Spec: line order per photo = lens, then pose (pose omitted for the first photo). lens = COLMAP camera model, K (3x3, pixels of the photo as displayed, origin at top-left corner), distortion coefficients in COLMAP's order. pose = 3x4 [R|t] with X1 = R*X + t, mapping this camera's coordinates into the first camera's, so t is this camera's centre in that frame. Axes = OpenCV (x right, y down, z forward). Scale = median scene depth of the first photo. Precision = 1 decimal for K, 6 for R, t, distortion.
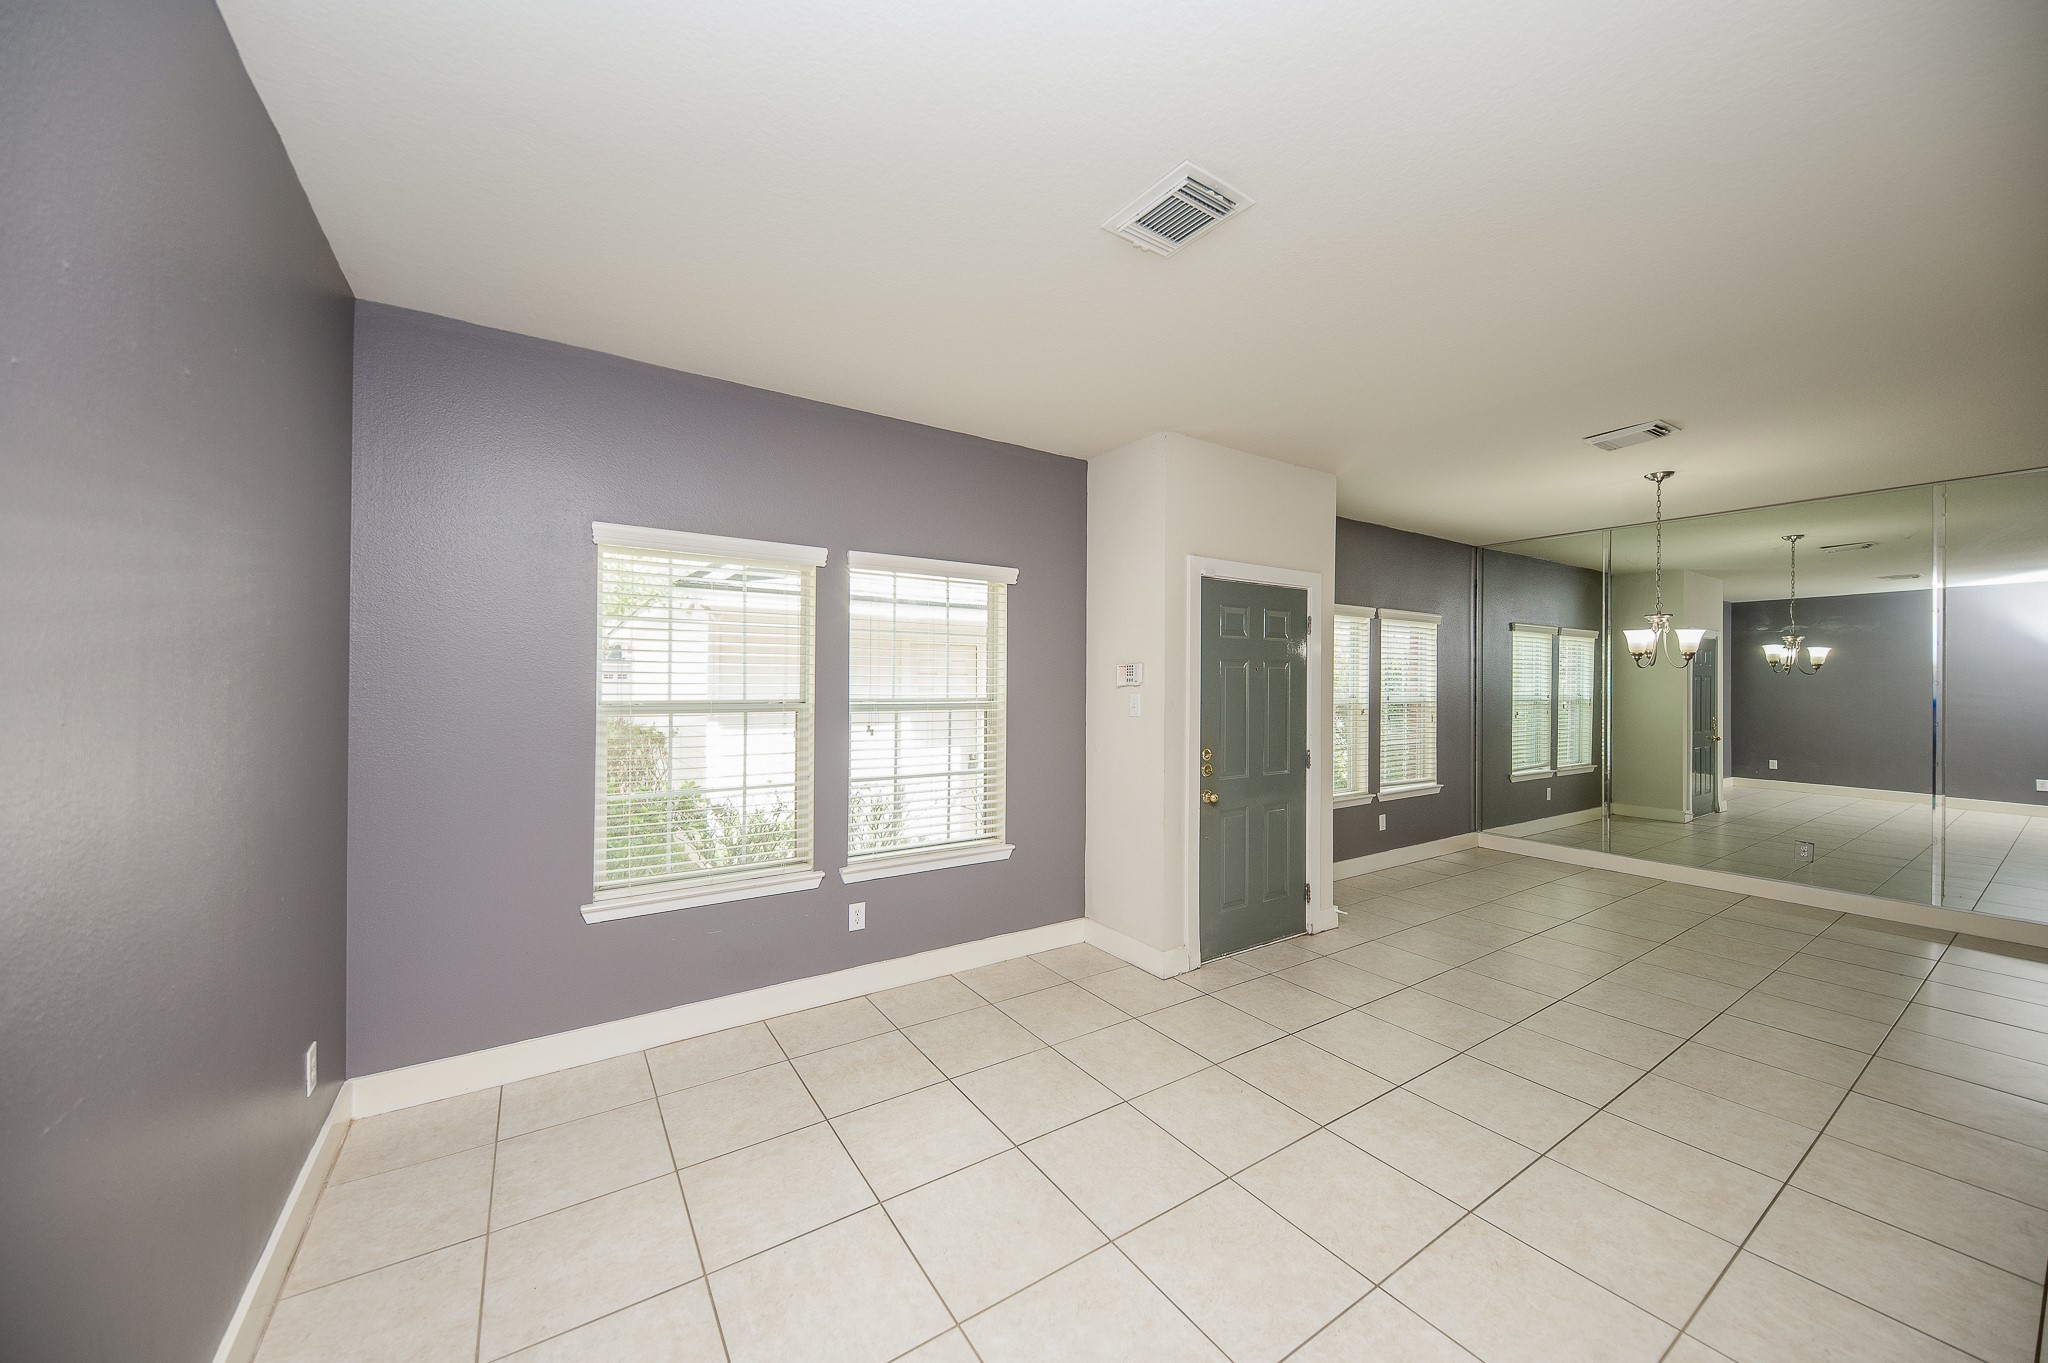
lens RADIAL K [[705.6, 0, 1009.0], [0, 705.6, 679.5], [0, 0, 1]] dist [0.000700, 0.000006]
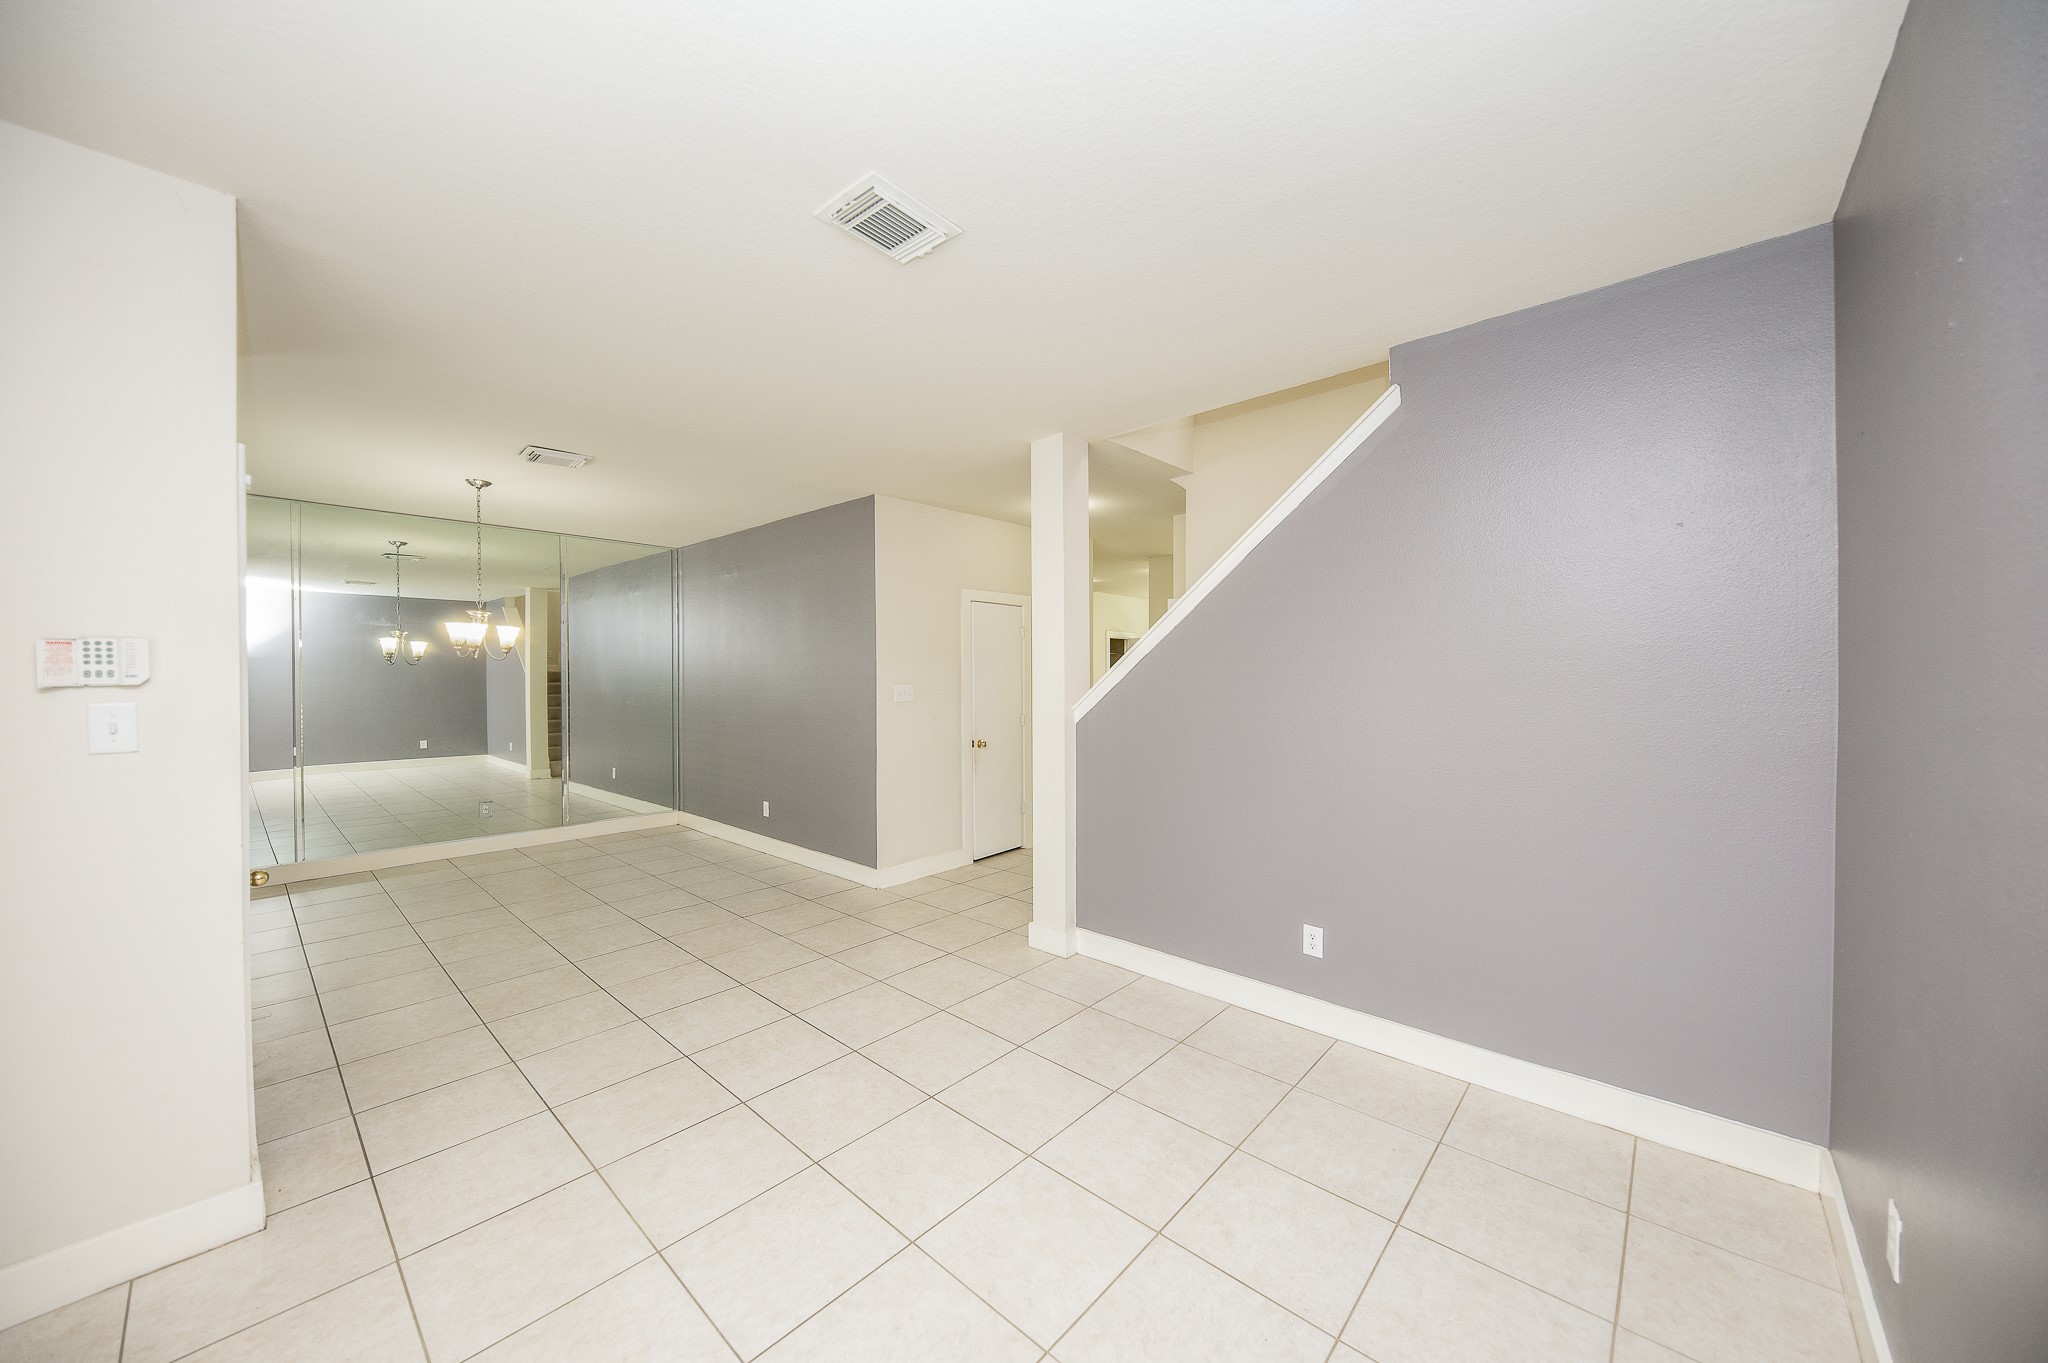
lens RADIAL K [[710.8, 0, 1022.3], [0, 710.8, 680.5], [0, 0, 1]] dist [0.009267, -0.005354]
pose [[-0.245696, -0.014469, 0.969239, -0.417989], [-0.004815, 0.999894, 0.013706, -0.003836], [-0.969335, -0.001300, -0.245740, 0.537921]]
